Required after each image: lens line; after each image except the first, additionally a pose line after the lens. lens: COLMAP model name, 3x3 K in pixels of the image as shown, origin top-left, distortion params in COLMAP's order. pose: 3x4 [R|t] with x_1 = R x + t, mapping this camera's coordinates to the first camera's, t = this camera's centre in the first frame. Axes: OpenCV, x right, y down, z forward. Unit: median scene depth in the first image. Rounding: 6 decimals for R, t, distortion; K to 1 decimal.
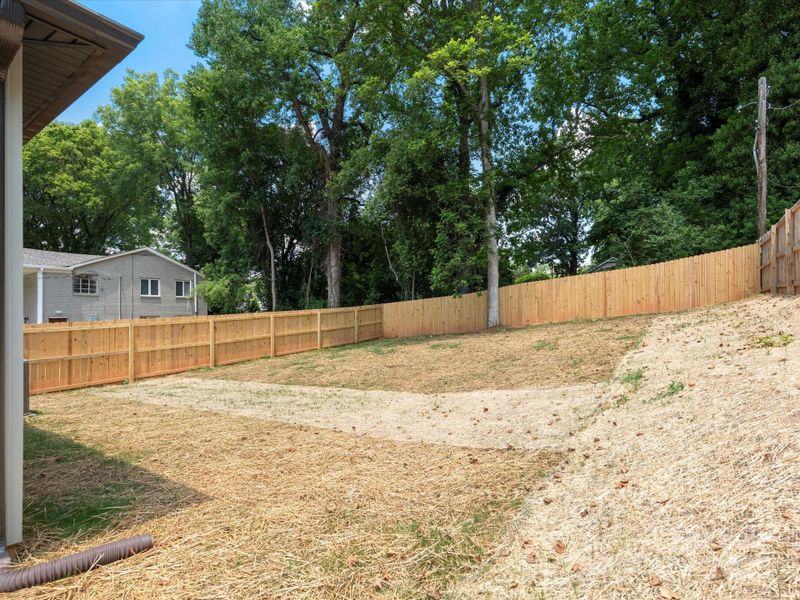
lens RADIAL K [[401.4, 0, 399.9], [0, 401.4, 303.2], [0, 0, 1]] dist [-0.000517, -0.000602]
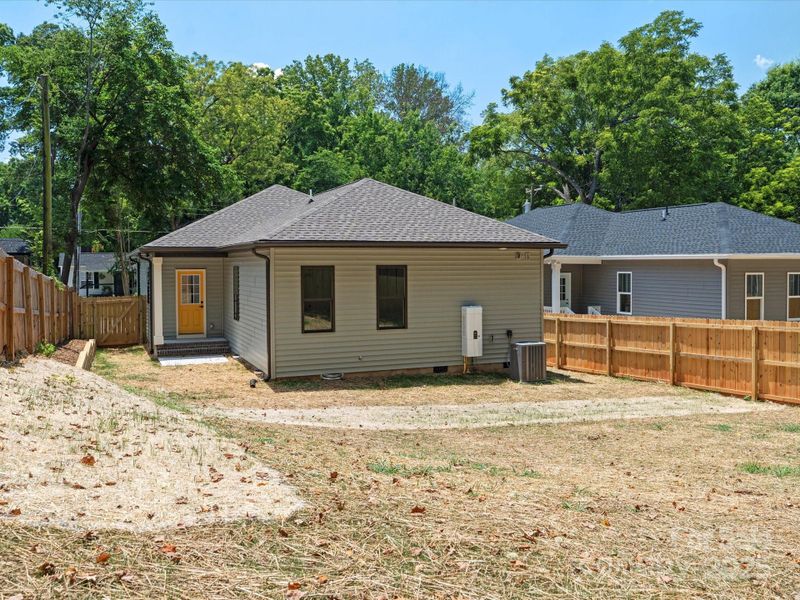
lens RADIAL K [[718.4, 0, 400.0], [0, 718.4, 300.0], [0, 0, 1]] dist [-0.001864, -0.002528]
pose [[-0.468022, 0.021808, -0.883448, 0.876789], [-0.003246, 0.999646, 0.026396, -0.033901], [0.883711, 0.015222, -0.467786, 1.056144]]
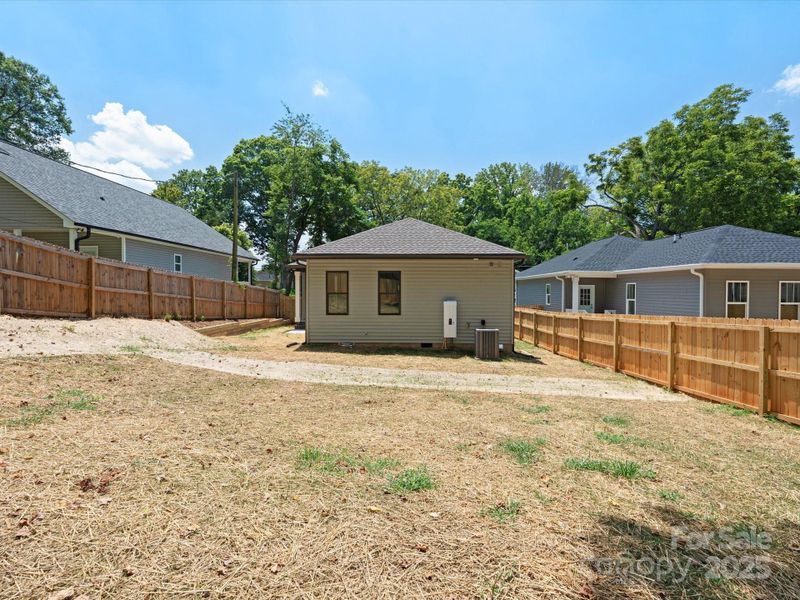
lens RADIAL K [[401.4, 0, 399.9], [0, 401.4, 303.2], [0, 0, 1]] dist [-0.000517, -0.000602]
pose [[-0.790048, -0.009624, -0.612970, 0.281051], [-0.021299, 0.999704, 0.011756, 0.016267], [0.612675, 0.022343, -0.790019, 1.326192]]
